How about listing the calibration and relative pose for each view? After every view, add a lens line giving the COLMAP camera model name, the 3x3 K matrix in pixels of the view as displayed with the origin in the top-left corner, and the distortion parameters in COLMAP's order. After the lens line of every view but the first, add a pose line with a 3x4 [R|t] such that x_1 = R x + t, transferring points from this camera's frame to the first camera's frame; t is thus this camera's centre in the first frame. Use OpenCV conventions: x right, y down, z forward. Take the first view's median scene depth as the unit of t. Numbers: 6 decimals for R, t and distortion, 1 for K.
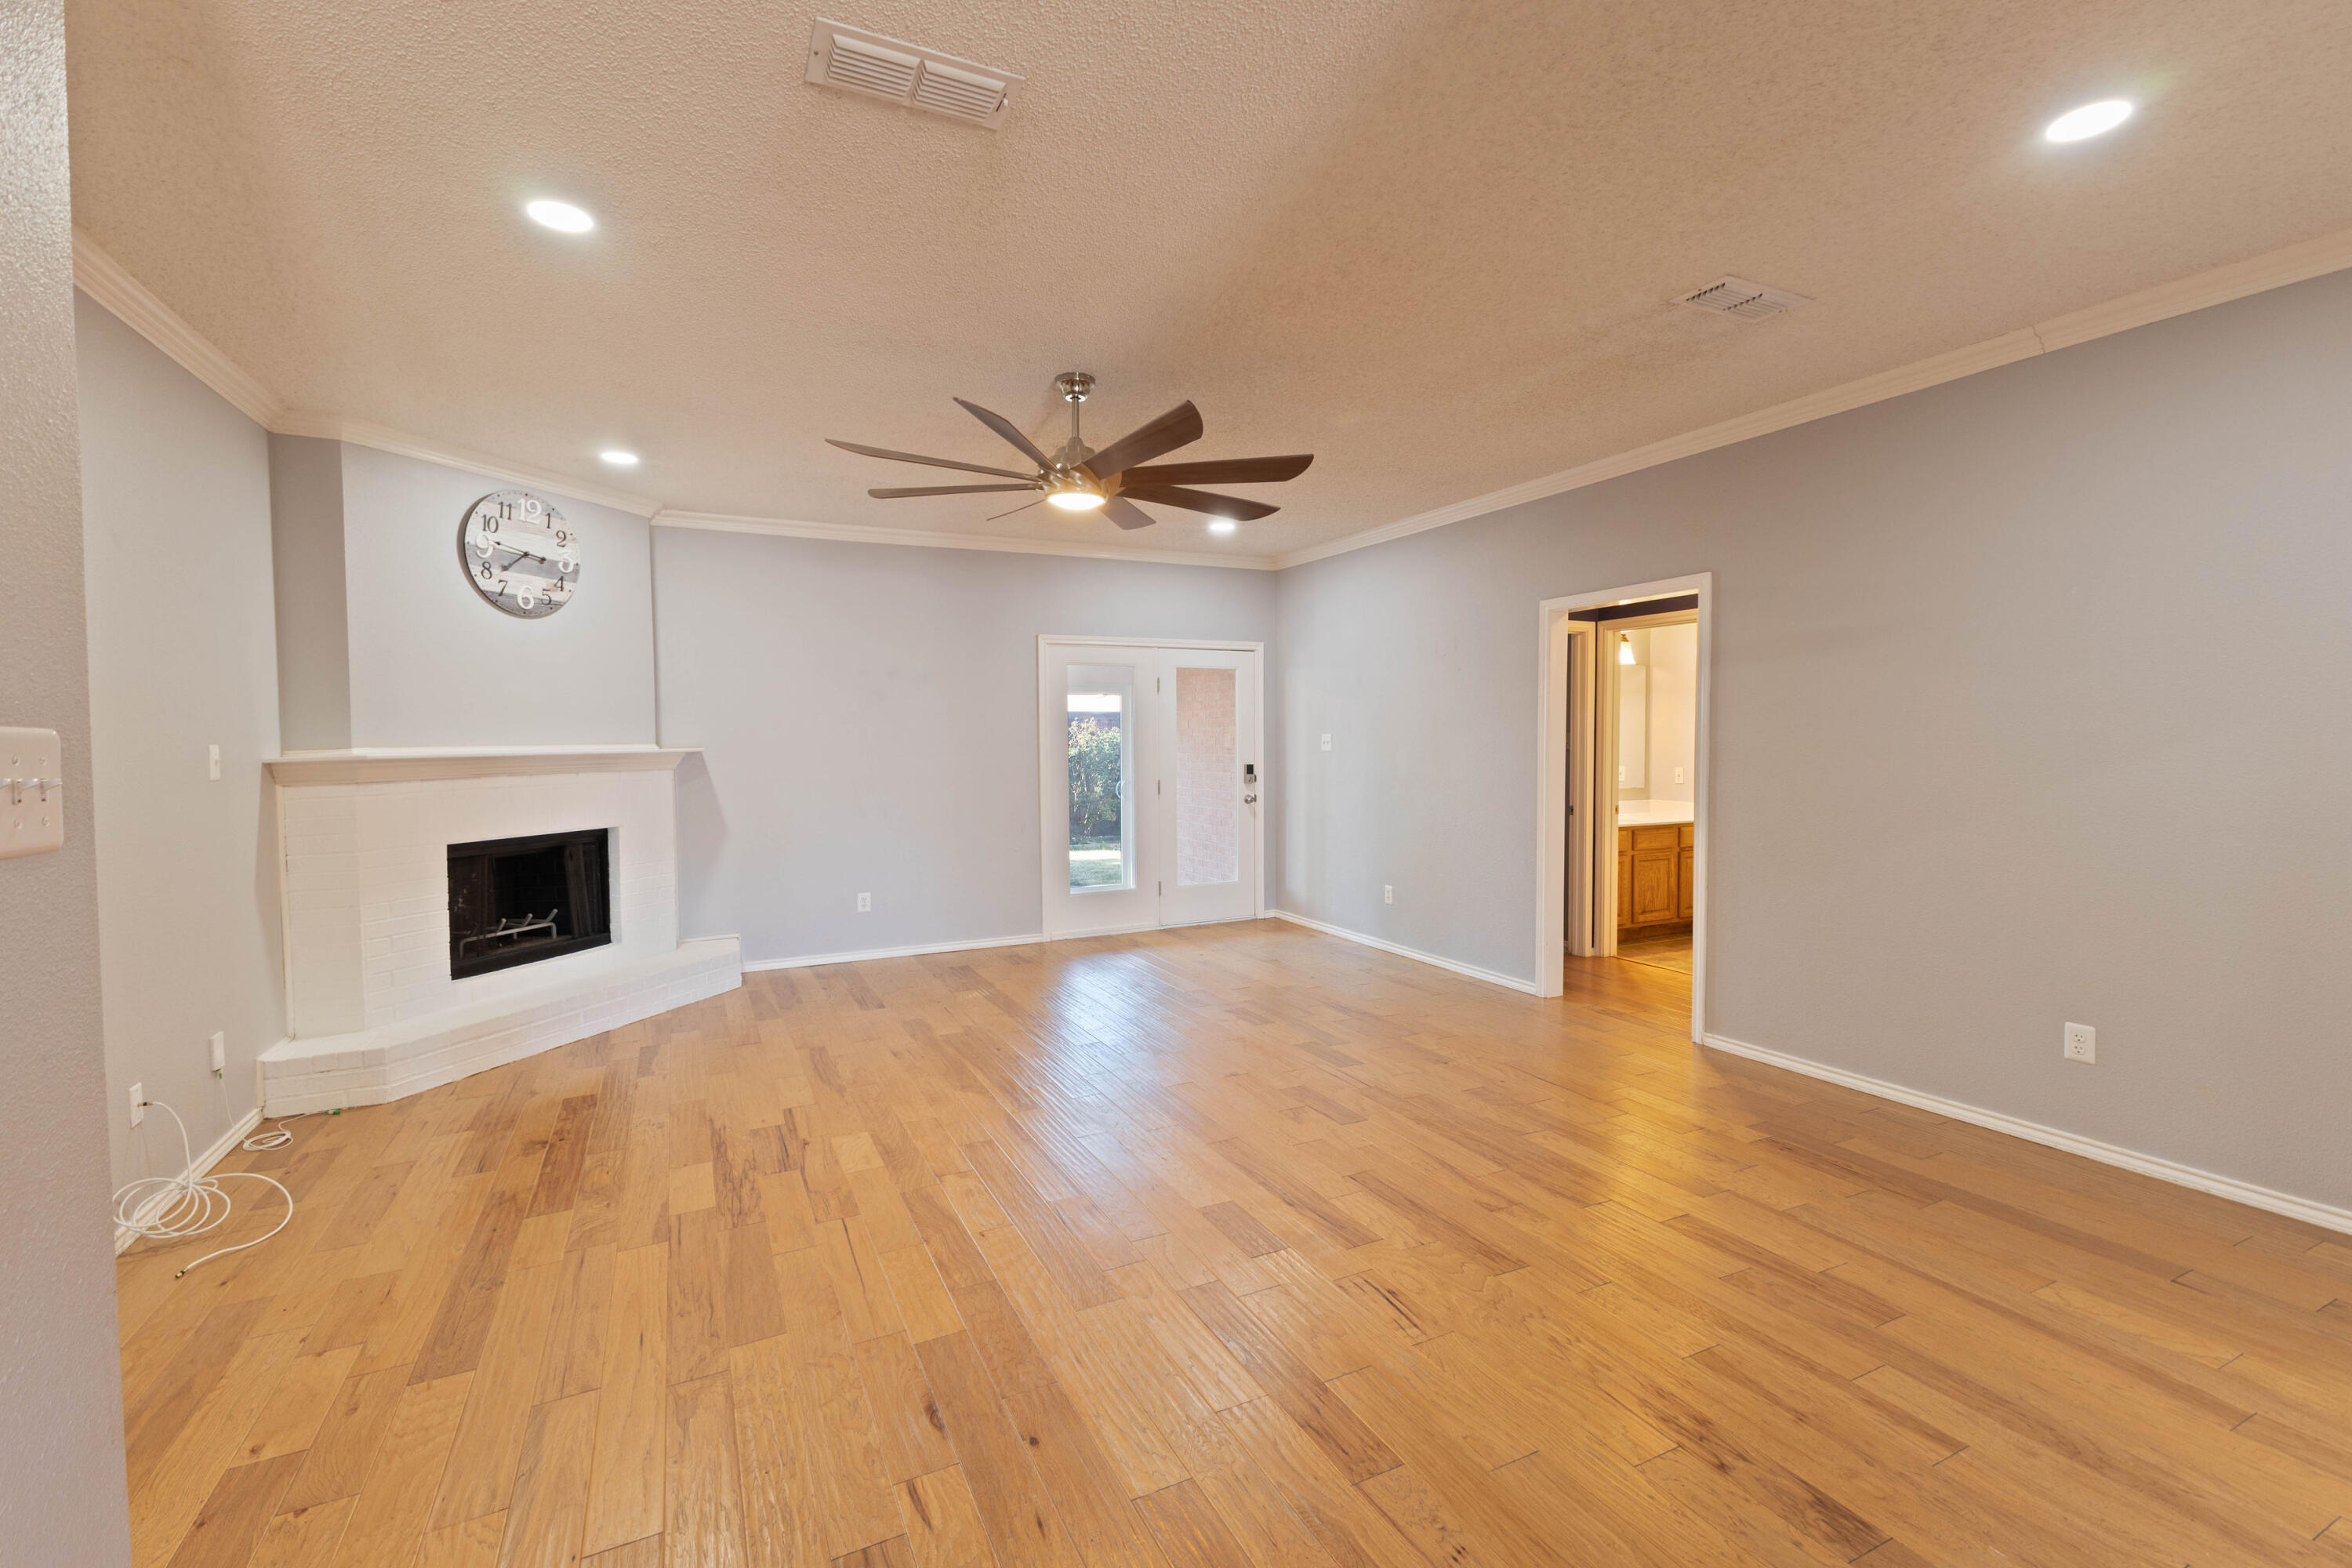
lens RADIAL K [[1022.0, 0, 1181.7], [0, 1022.0, 778.1], [0, 0, 1]] dist [0.015228, 0.000518]
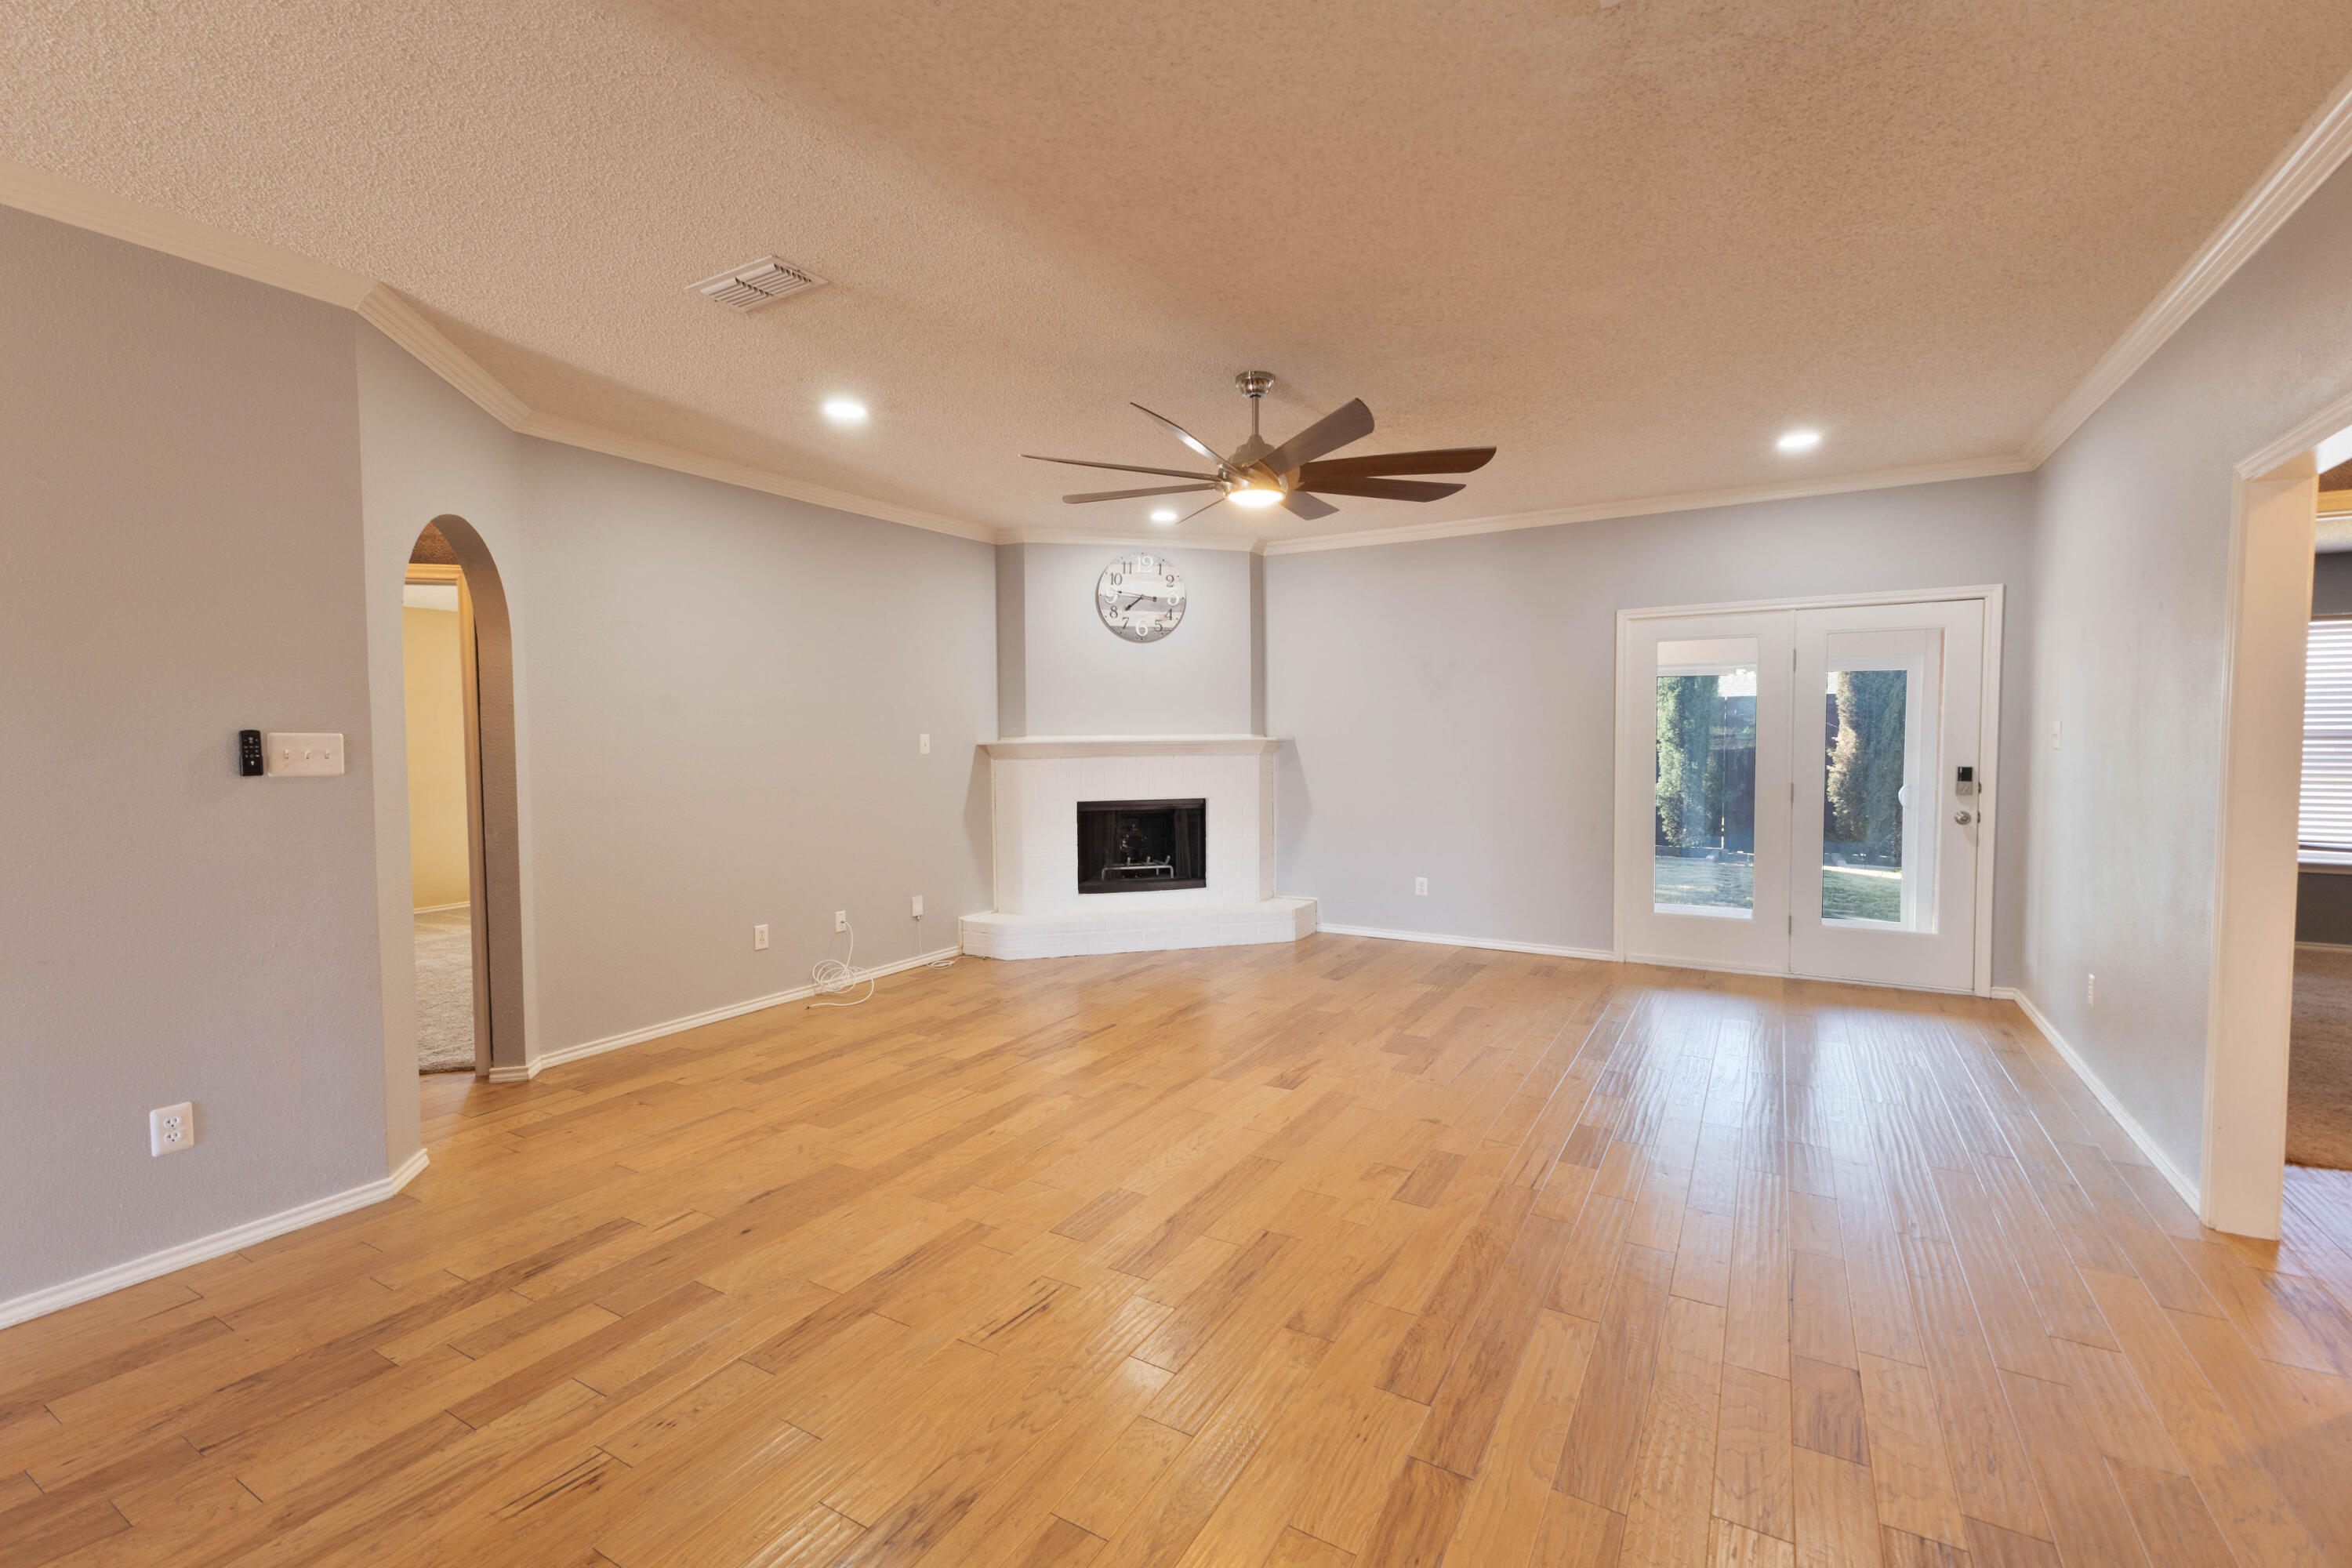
lens RADIAL K [[1022.0, 0, 1175.0], [0, 1022.0, 780.1], [0, 0, 1]] dist [0.015228, 0.000518]
pose [[0.546757, 0.048322, -0.835895, 0.567520], [-0.028805, 0.998828, 0.038900, -0.026417], [0.836795, 0.002809, 0.547509, 0.293806]]
